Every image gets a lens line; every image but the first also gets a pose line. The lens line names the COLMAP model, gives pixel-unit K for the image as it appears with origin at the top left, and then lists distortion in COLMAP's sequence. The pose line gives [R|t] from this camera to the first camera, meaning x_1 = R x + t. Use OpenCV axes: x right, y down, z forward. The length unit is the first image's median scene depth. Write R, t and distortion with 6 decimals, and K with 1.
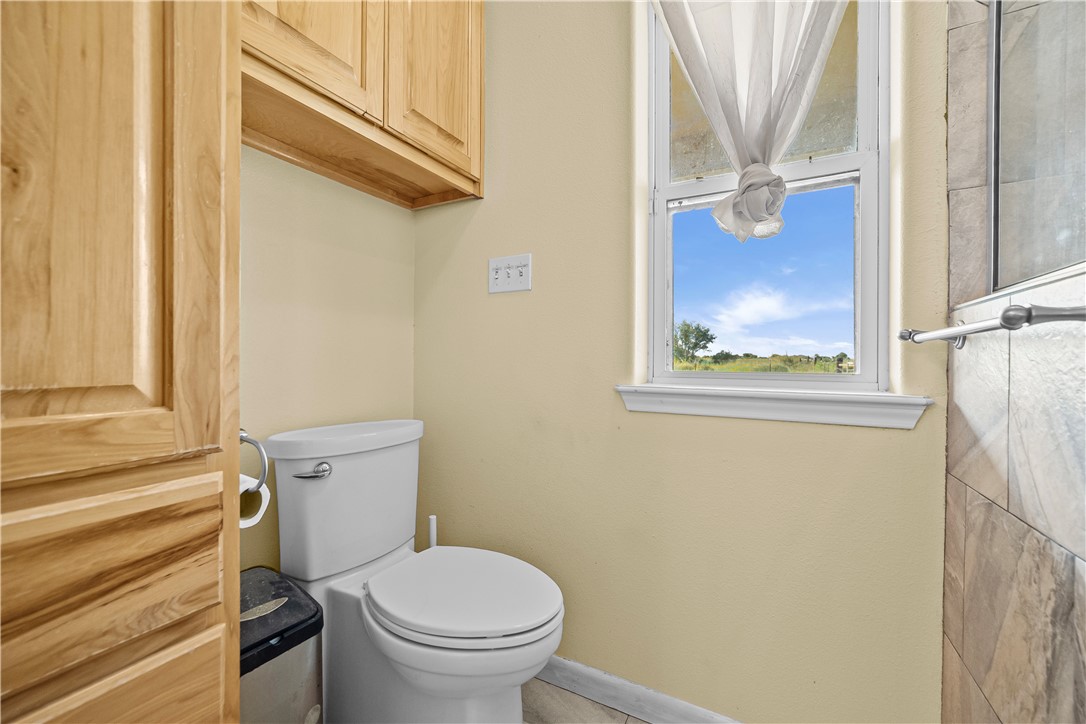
lens RADIAL K [[431.9, 0, 546.2], [0, 431.9, 357.5], [0, 0, 1]] dist [-0.009661, 0.004176]
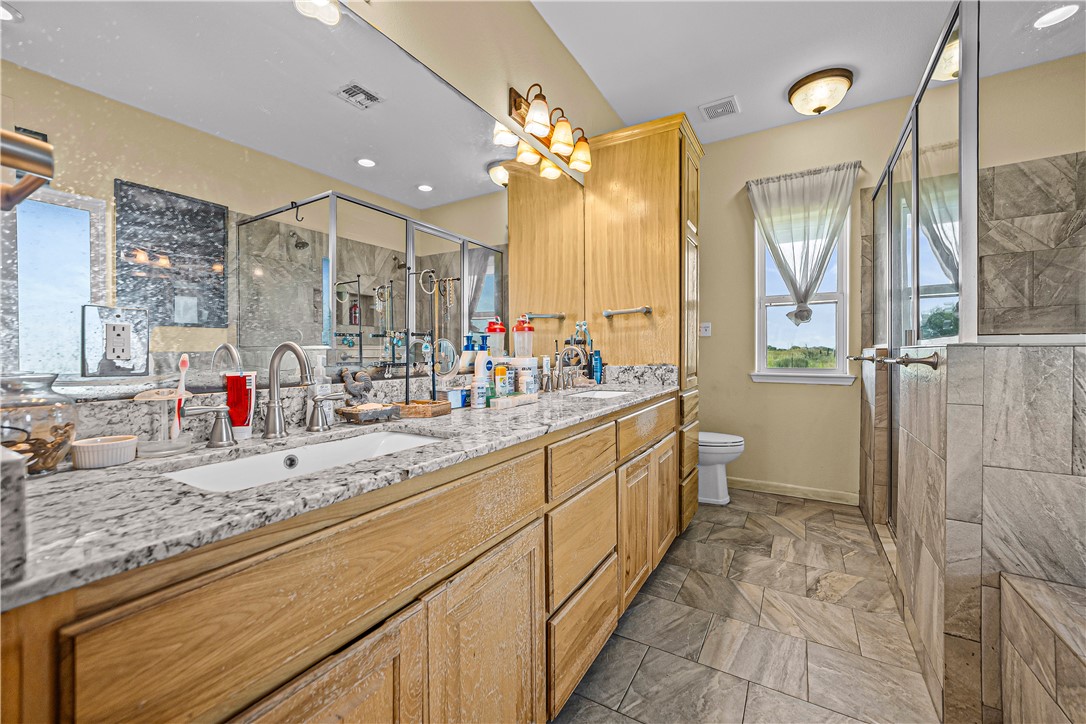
lens RADIAL K [[431.9, 0, 546.1], [0, 431.9, 358.4], [0, 0, 1]] dist [-0.009661, 0.004176]
pose [[0.999319, -0.008284, -0.035957, -1.028765], [0.008916, 0.999808, 0.017470, -0.089054], [0.035806, -0.017779, 0.999201, -1.790712]]
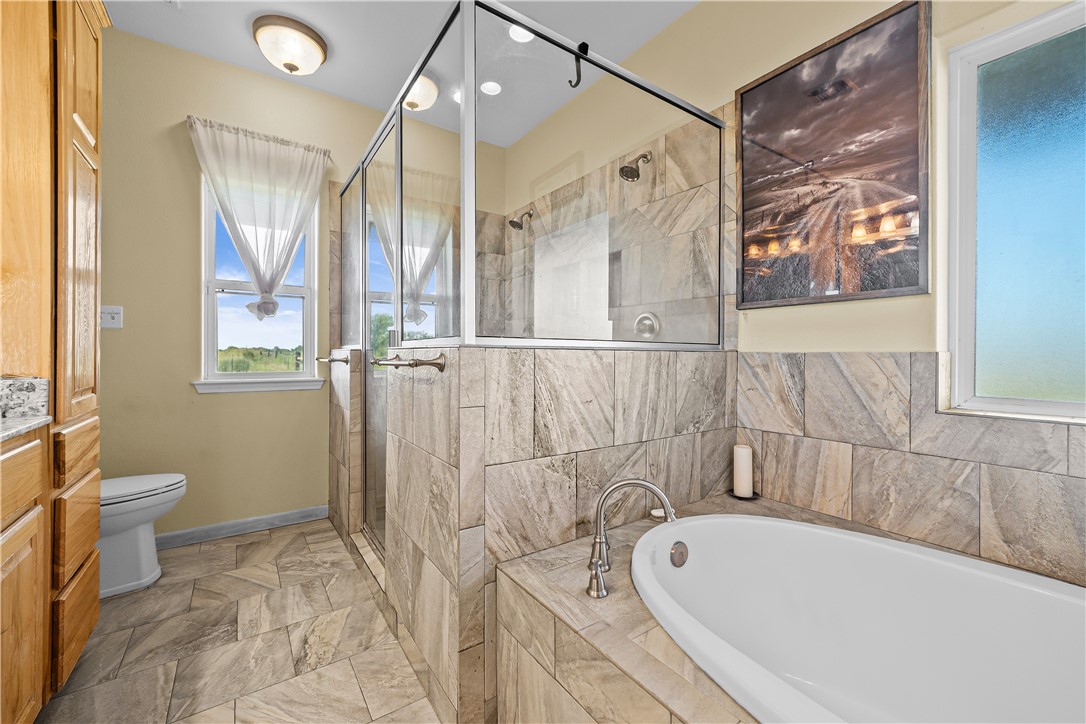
lens RADIAL K [[431.9, 0, 539.8], [0, 431.9, 354.5], [0, 0, 1]] dist [-0.009661, 0.004176]
pose [[0.444586, -0.006382, 0.895713, -0.897482], [-0.003673, 0.999953, 0.008948, -0.083999], [-0.895728, -0.007268, 0.444542, -1.319187]]
